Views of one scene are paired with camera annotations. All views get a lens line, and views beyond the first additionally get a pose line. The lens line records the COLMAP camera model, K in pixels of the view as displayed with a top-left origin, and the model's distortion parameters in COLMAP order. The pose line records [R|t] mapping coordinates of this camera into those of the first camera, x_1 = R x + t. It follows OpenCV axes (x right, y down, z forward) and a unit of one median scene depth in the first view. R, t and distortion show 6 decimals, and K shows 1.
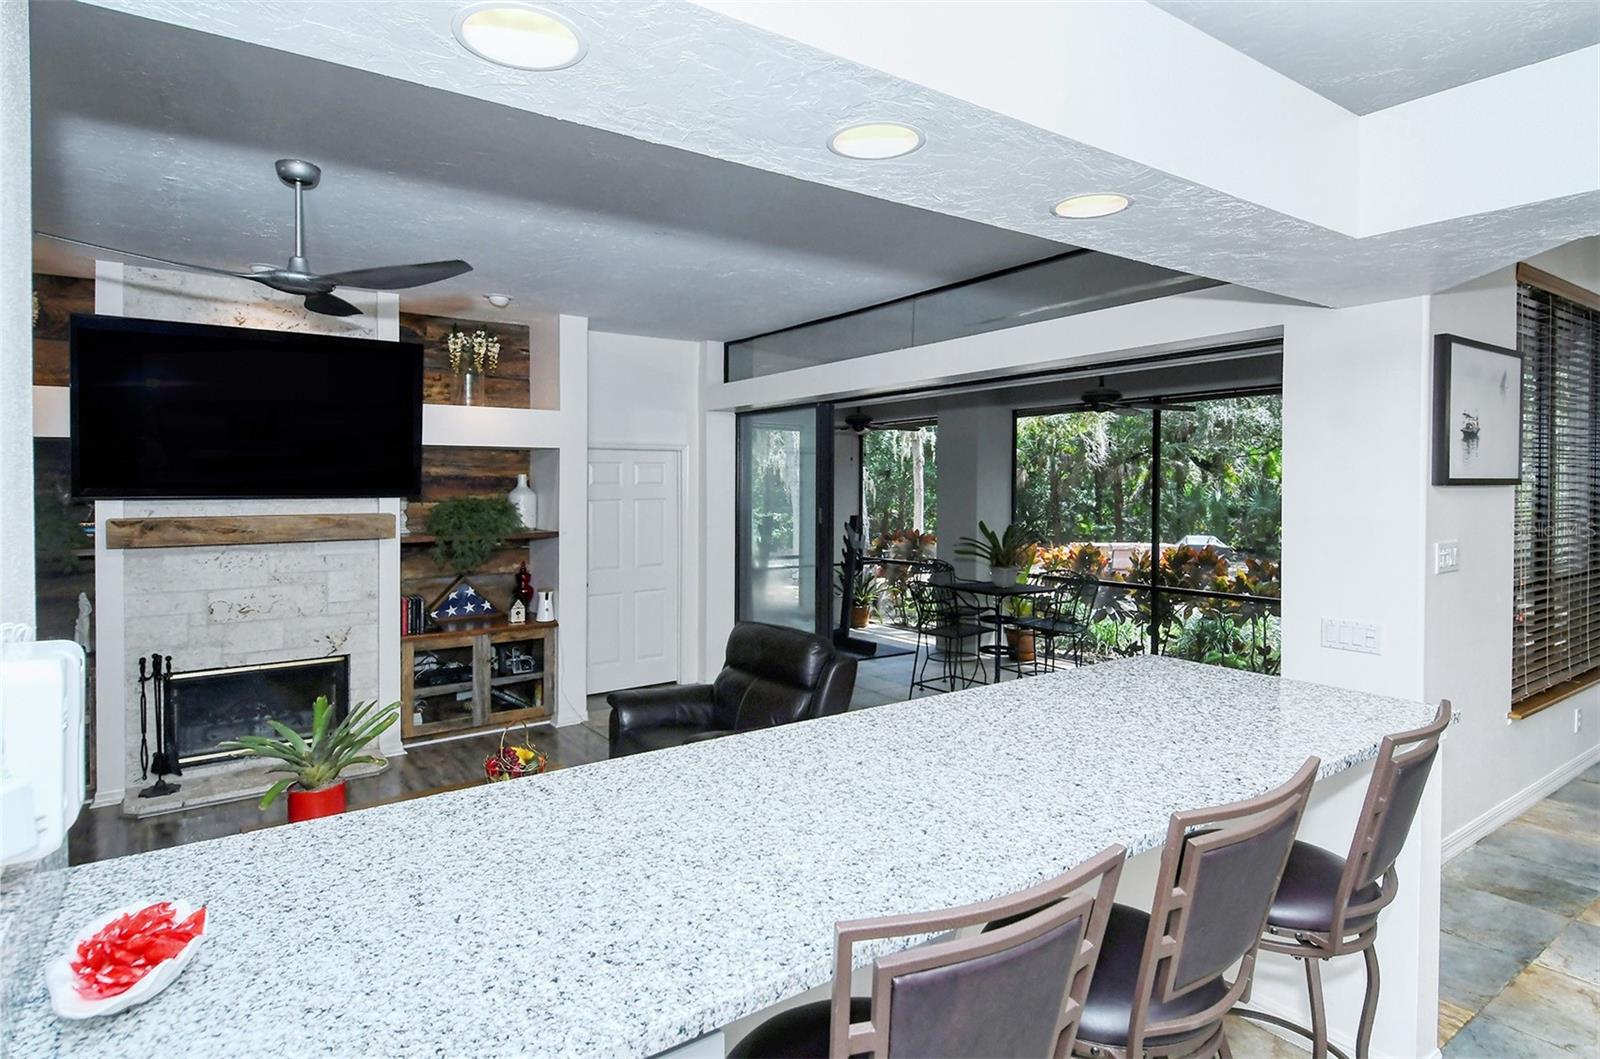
lens RADIAL K [[835.3, 0, 798.1], [0, 835.3, 480.9], [0, 0, 1]] dist [0.026526, -0.021648]
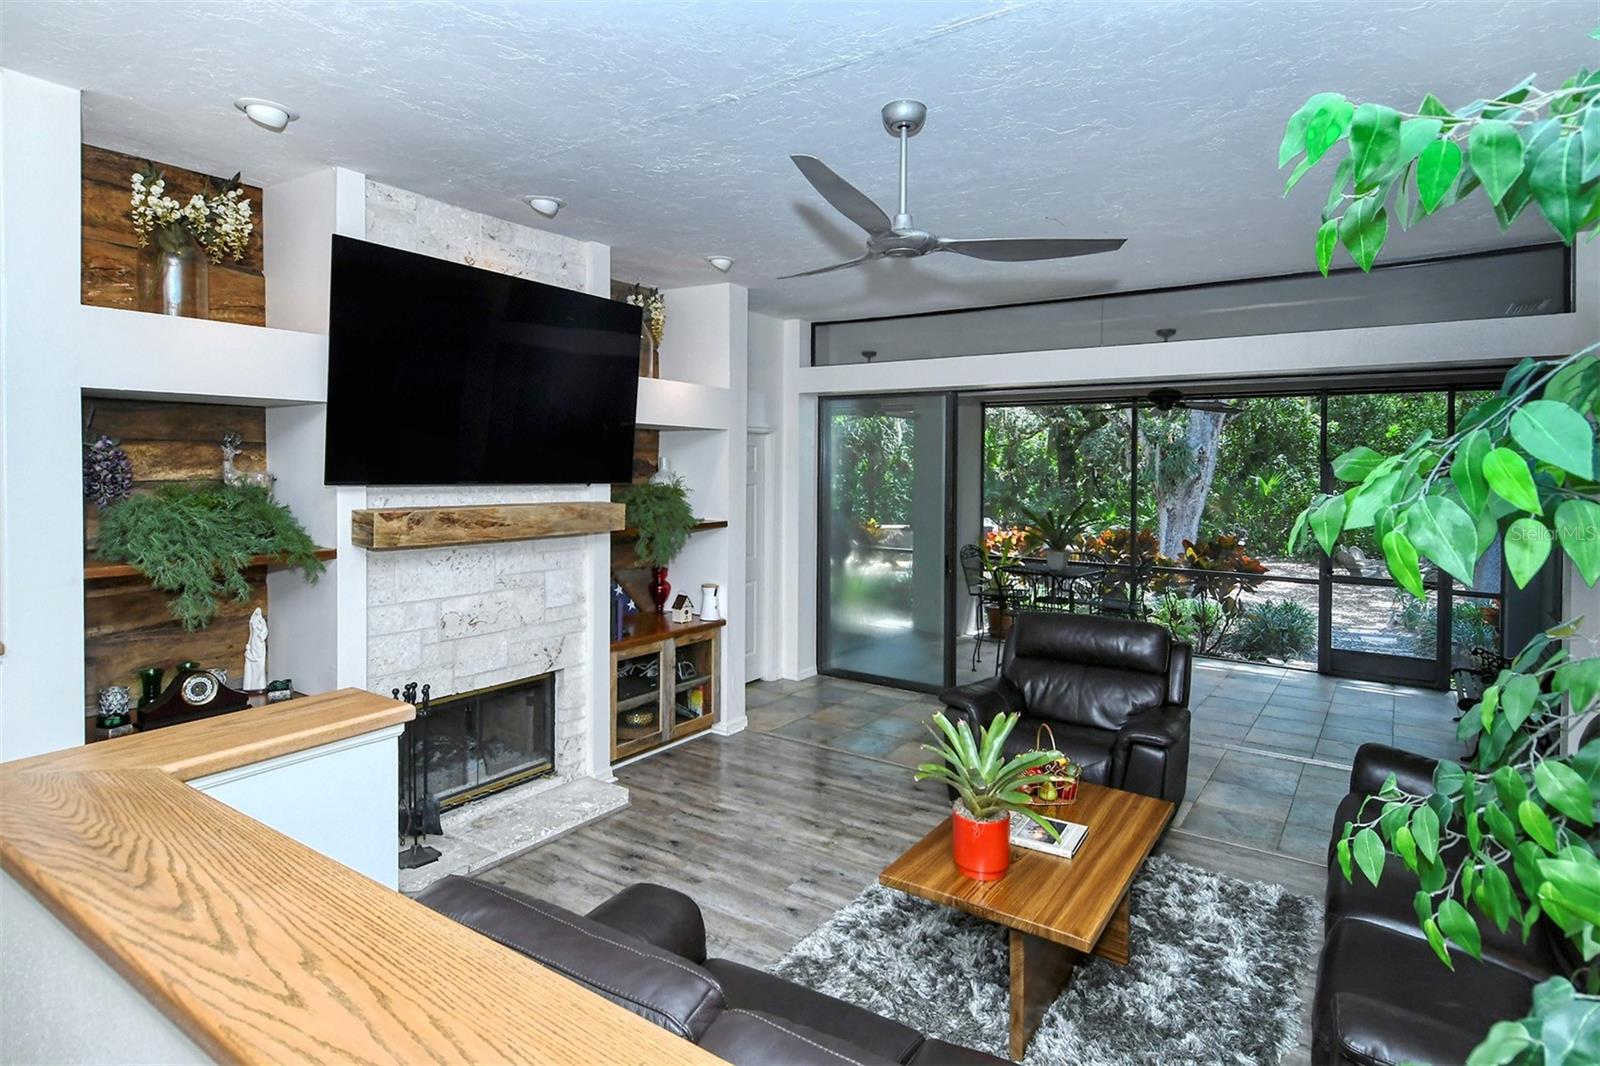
lens RADIAL K [[841.7, 0, 800.0], [0, 841.7, 471.1], [0, 0, 1]] dist [0.003291, 0.000396]
pose [[0.944312, 0.014408, 0.328734, -0.583083], [-0.017590, 0.999823, 0.006709, -0.001878], [-0.328580, -0.012118, 0.944399, 0.124818]]
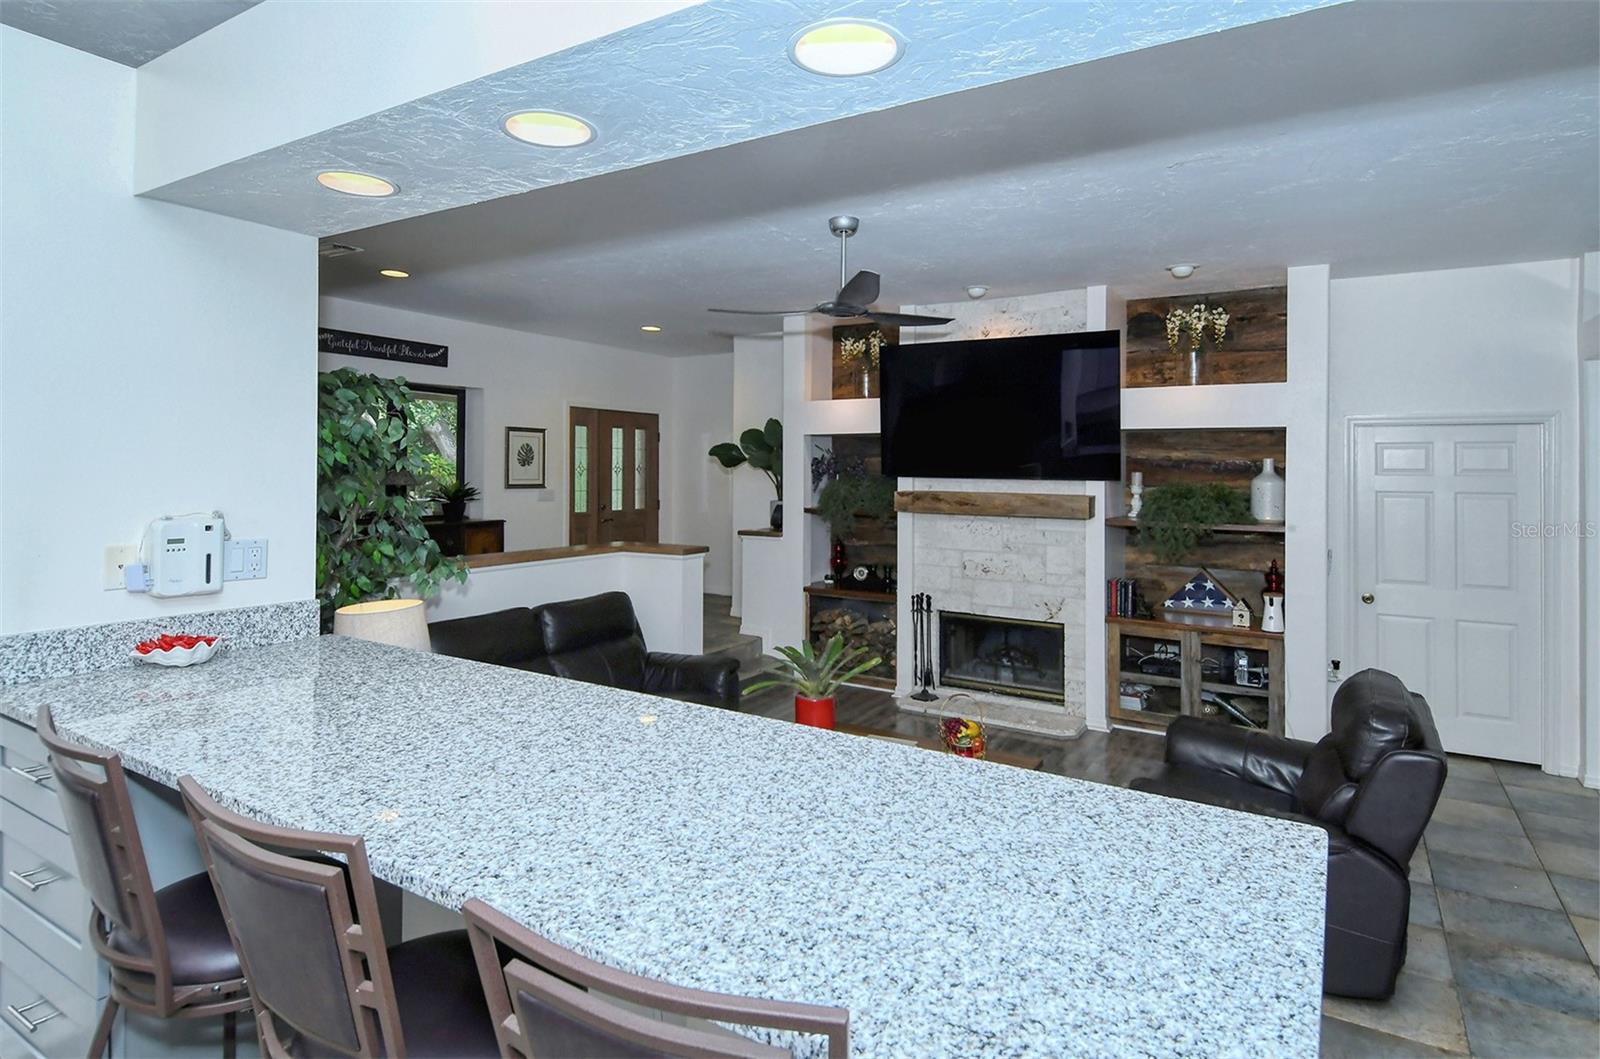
lens RADIAL K [[865.4, 0, 843.9], [0, 865.4, 450.7], [0, 0, 1]] dist [0.040750, -0.027645]
pose [[0.413519, -0.009748, -0.910443, 0.371867], [-0.008814, 0.999853, -0.014708, 0.001327], [0.910453, 0.014107, 0.413373, 0.269708]]
